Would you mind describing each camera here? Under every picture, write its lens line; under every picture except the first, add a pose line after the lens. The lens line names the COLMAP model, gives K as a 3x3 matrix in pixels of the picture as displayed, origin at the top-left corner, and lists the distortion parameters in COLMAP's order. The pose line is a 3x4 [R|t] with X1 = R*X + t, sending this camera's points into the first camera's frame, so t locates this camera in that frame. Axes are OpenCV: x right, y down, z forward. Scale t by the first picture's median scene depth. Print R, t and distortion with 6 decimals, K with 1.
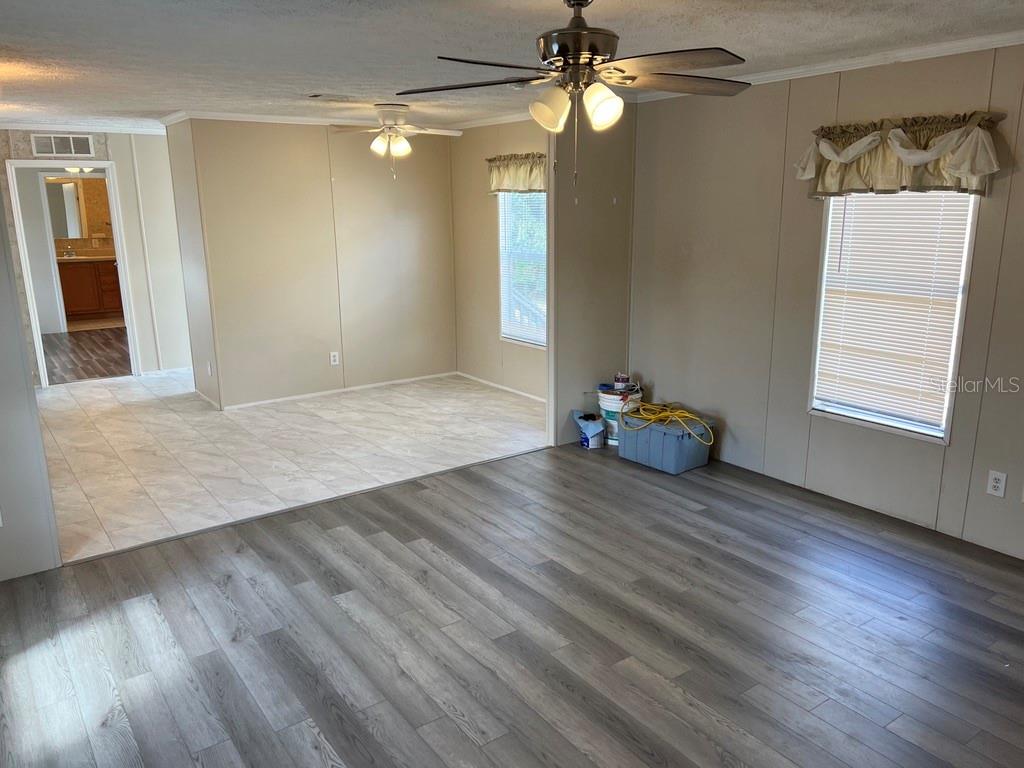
lens RADIAL K [[767.6, 0, 508.6], [0, 767.6, 387.3], [0, 0, 1]] dist [0.077897, -0.092185]
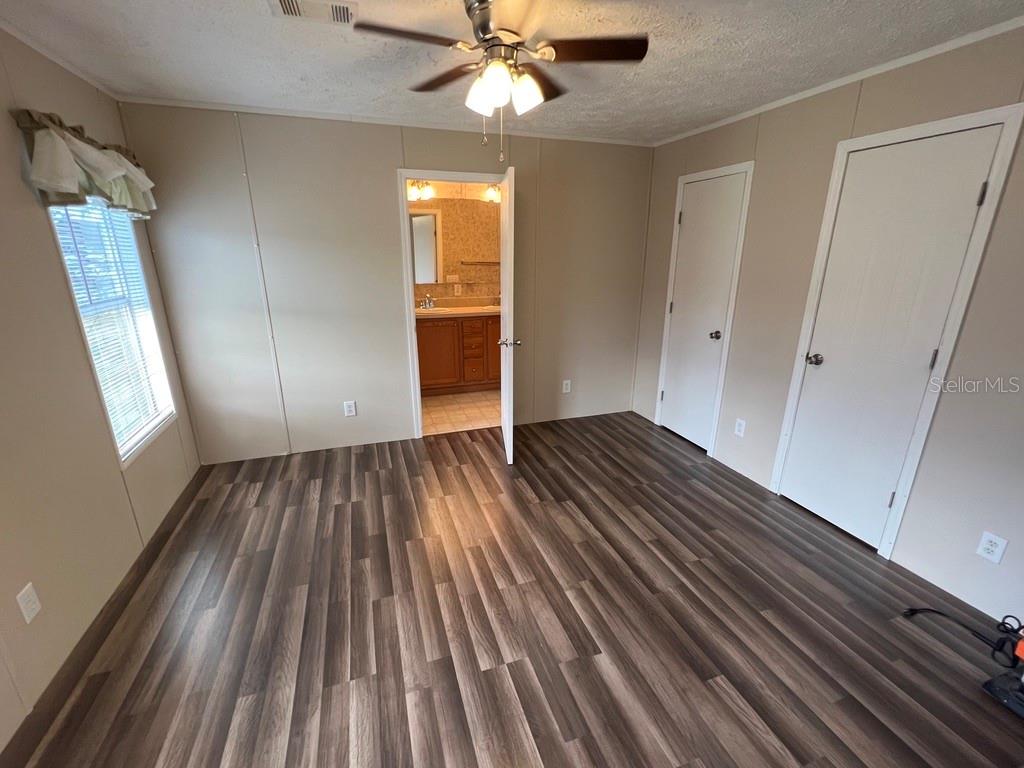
lens RADIAL K [[443.3, 0, 512.0], [0, 443.3, 384.0], [0, 0, 1]] dist [0.001327, 0.000190]
pose [[0.960125, 0.092289, -0.263900, -0.888805], [-0.077852, 0.994865, 0.064677, -0.312523], [0.268514, -0.041553, 0.962379, 1.480859]]
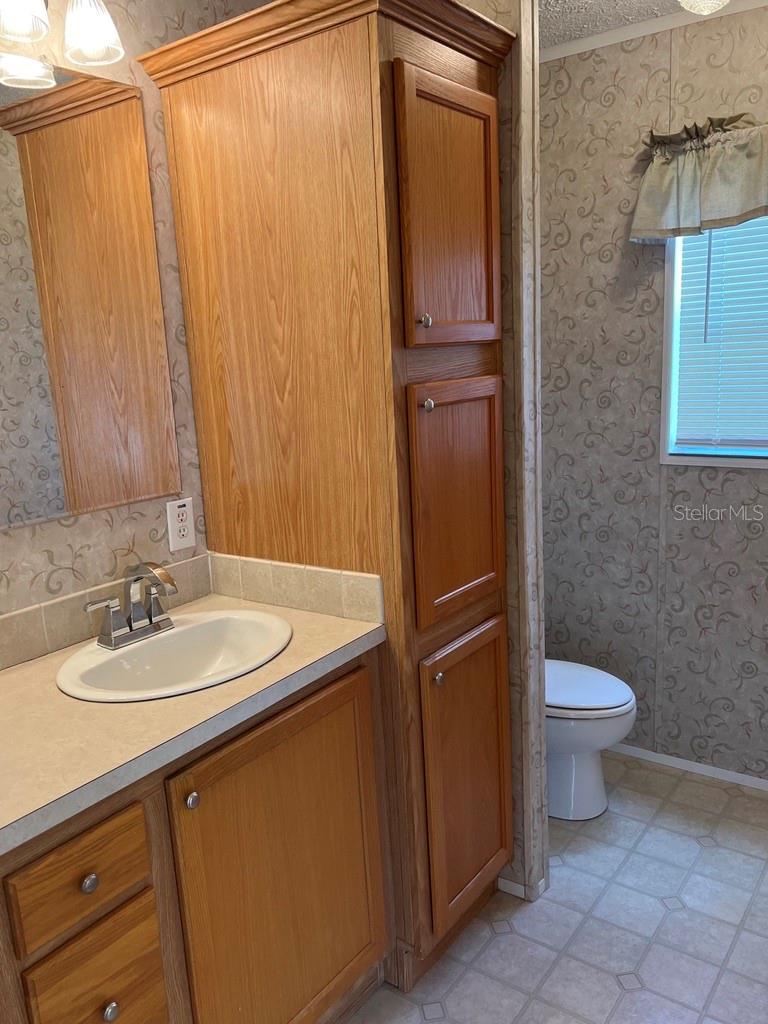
lens RADIAL K [[823.3, 0, 378.7], [0, 823.3, 516.7], [0, 0, 1]] dist [0.070476, -0.084500]
pose [[0.945915, -0.102295, 0.307866, -1.228332], [0.115291, 0.993035, -0.024275, -0.462908], [-0.303238, 0.058456, 0.951120, 2.136341]]
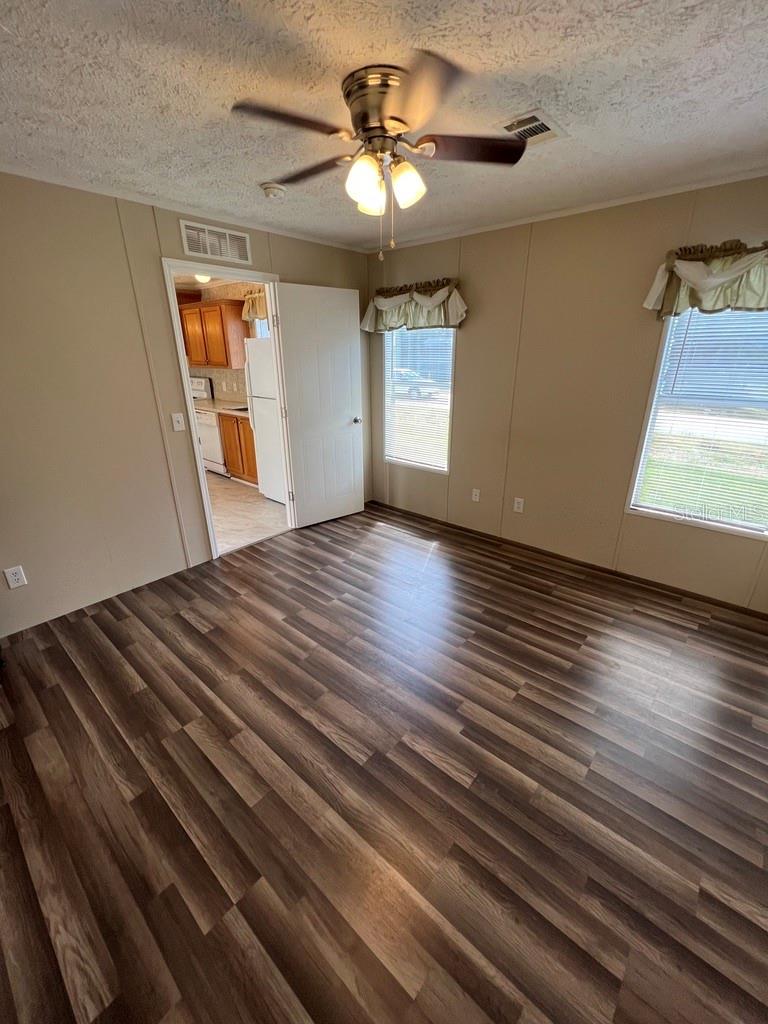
lens RADIAL K [[420.6, 0, 386.4], [0, 420.6, 509.7], [0, 0, 1]] dist [0.000058, 0.000331]
pose [[-0.970068, 0.100102, -0.221240, -0.918731], [-0.042860, 0.826196, 0.561750, -0.496605], [0.239020, 0.554418, -0.797176, 2.224436]]
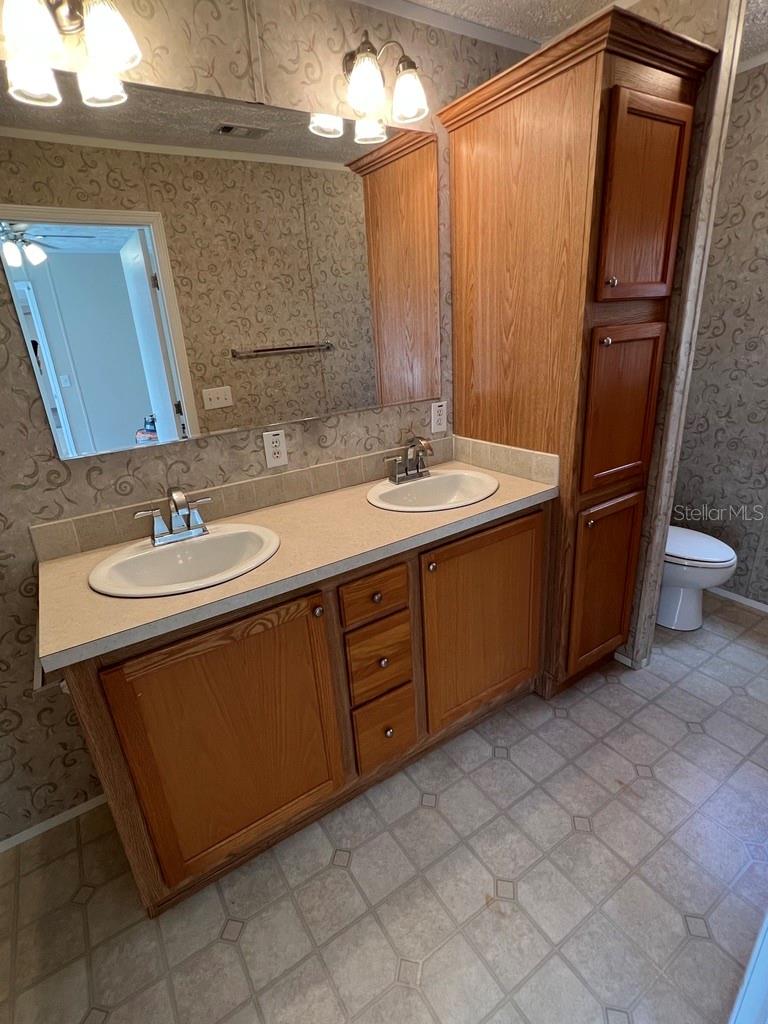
lens RADIAL K [[507.5, 0, 378.4], [0, 507.5, 513.1], [0, 0, 1]] dist [-0.002061, 0.001299]
pose [[0.998113, -0.036357, -0.049484, -1.227830], [0.042000, 0.992096, 0.118241, -0.452909], [0.044794, -0.120096, 0.991751, 2.123087]]
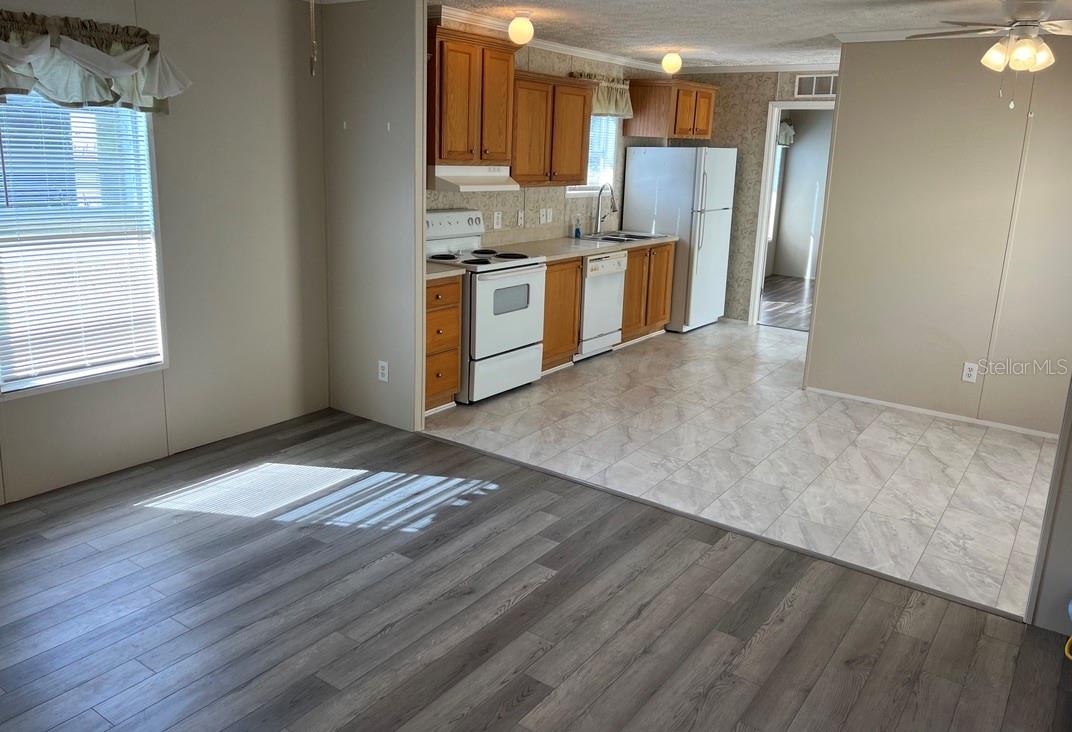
lens RADIAL K [[813.6, 0, 530.0], [0, 813.6, 344.1], [0, 0, 1]] dist [0.066428, -0.088511]
pose [[0.324420, 0.243706, -0.913980, 0.459130], [-0.260718, 0.951851, 0.161262, -0.113474], [0.909273, 0.185974, 0.372339, 0.526598]]
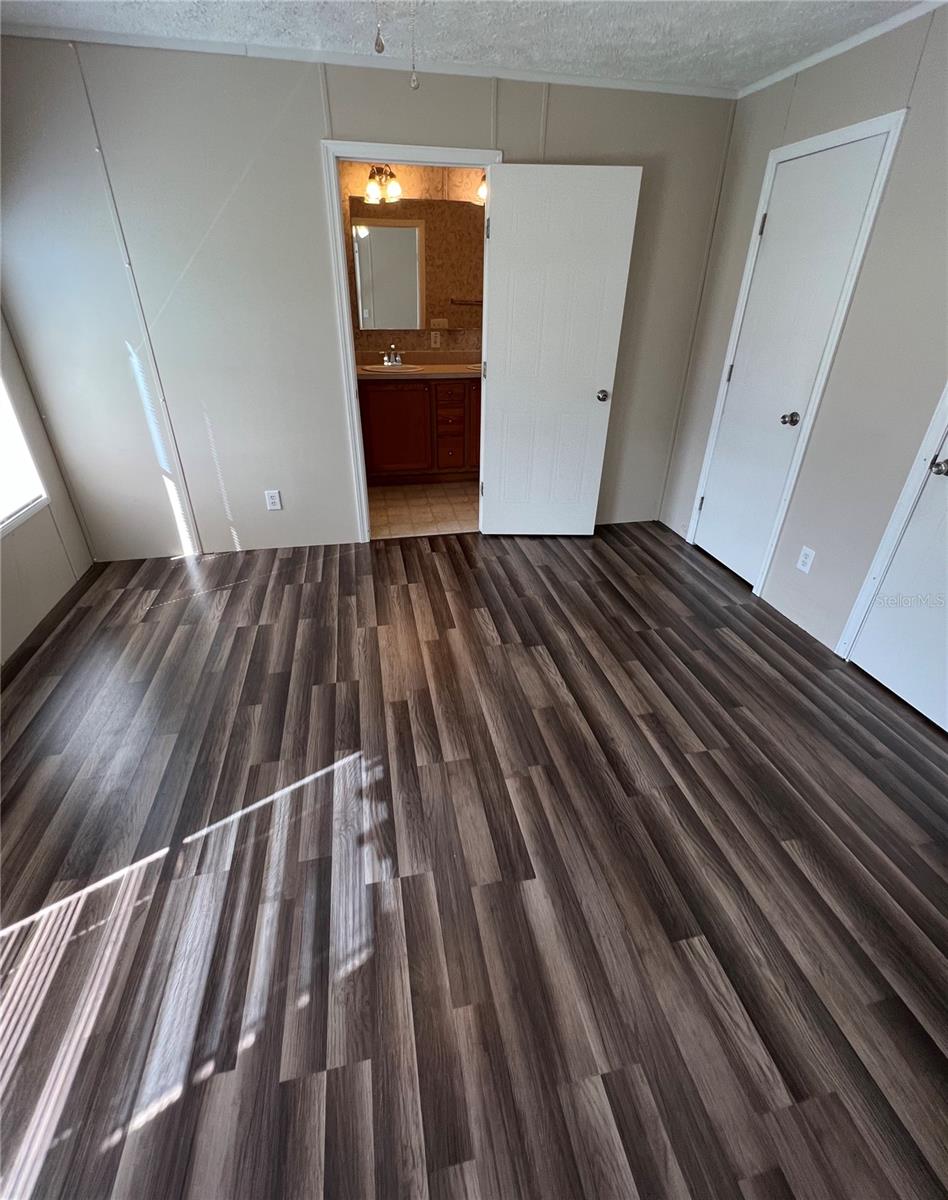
lens RADIAL K [[530.8, 0, 472.8], [0, 530.8, 567.1], [0, 0, 1]] dist [0.000260, 0.000202]
pose [[0.918515, 0.202651, -0.339504, -0.858606], [-0.114711, 0.958315, 0.261676, -0.327376], [0.378380, -0.201409, 0.903473, 1.583600]]
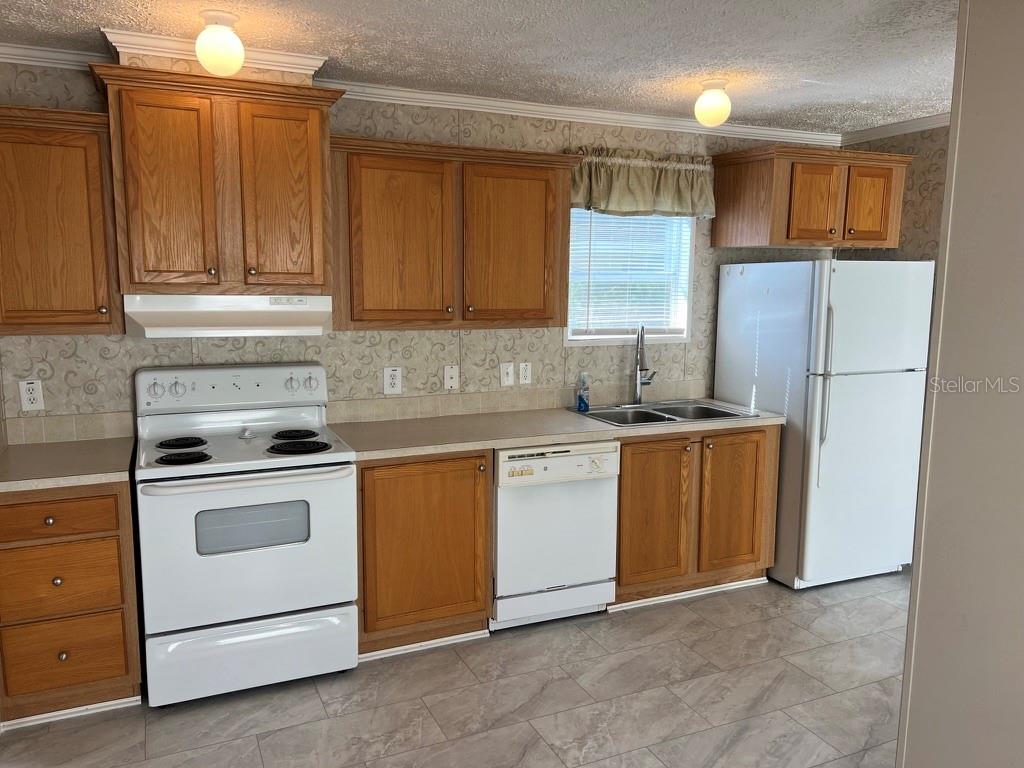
lens RADIAL K [[767.6, 0, 508.6], [0, 767.6, 387.3], [0, 0, 1]] dist [0.077897, -0.092185]
pose [[-0.194580, 0.149135, -0.969483, -0.051623], [-0.240682, 0.950900, 0.194582, -0.247859], [0.950900, 0.271199, -0.149132, 1.141067]]
